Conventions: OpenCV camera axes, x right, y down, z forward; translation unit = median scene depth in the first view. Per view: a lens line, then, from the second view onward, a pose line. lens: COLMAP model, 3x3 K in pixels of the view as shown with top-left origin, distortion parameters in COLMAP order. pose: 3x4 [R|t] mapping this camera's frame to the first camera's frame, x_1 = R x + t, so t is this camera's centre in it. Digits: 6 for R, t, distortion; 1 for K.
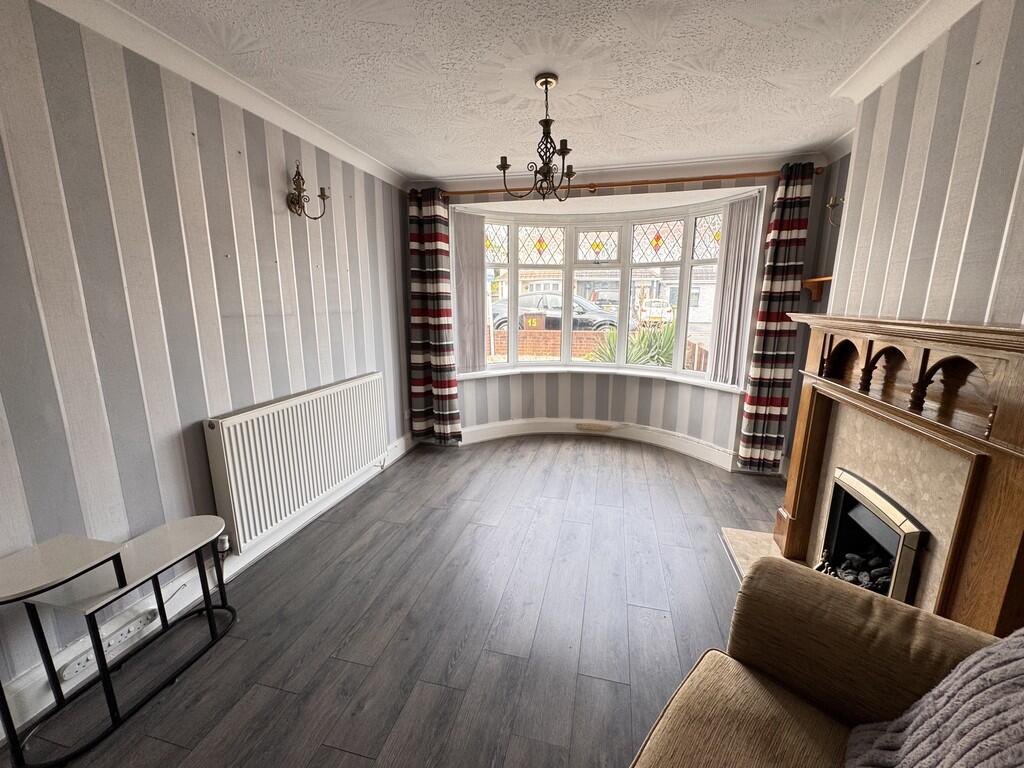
lens RADIAL K [[406.6, 0, 512.0], [0, 406.6, 384.0], [0, 0, 1]] dist [0.001707, -0.000047]
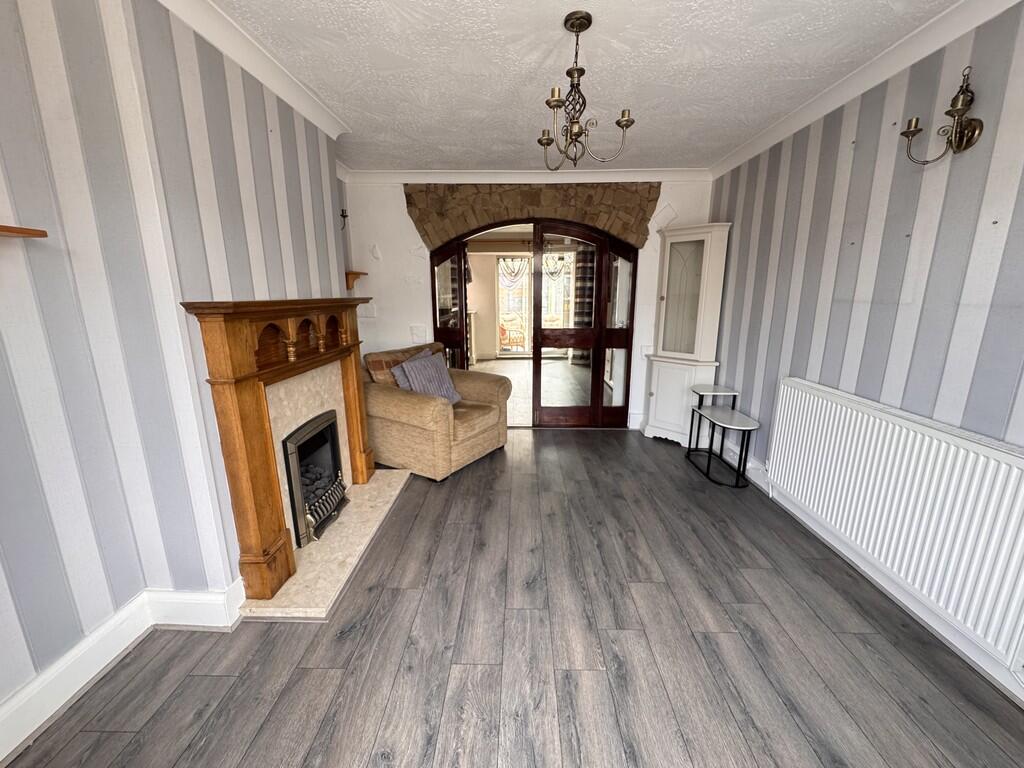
lens RADIAL K [[406.6, 0, 512.0], [0, 406.6, 384.0], [0, 0, 1]] dist [0.001707, -0.000047]
pose [[-0.975503, 0.049984, -0.214231, 0.338735], [-0.043059, 0.911622, 0.408768, -0.308558], [0.215730, 0.407979, -0.887138, 1.565393]]
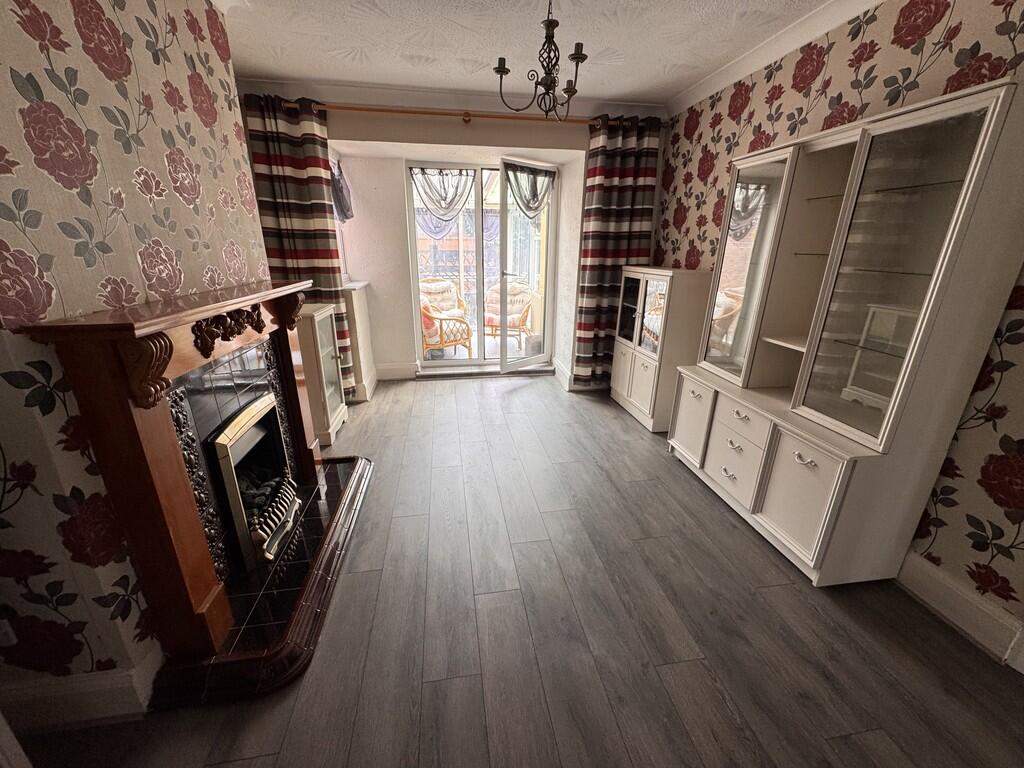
lens RADIAL K [[406.6, 0, 512.0], [0, 406.6, 384.0], [0, 0, 1]] dist [0.001707, -0.000047]
pose [[-0.916456, 0.109683, -0.384809, 0.313377], [-0.095690, 0.873716, 0.476931, -0.279102], [0.388525, 0.473909, -0.790227, 1.437190]]
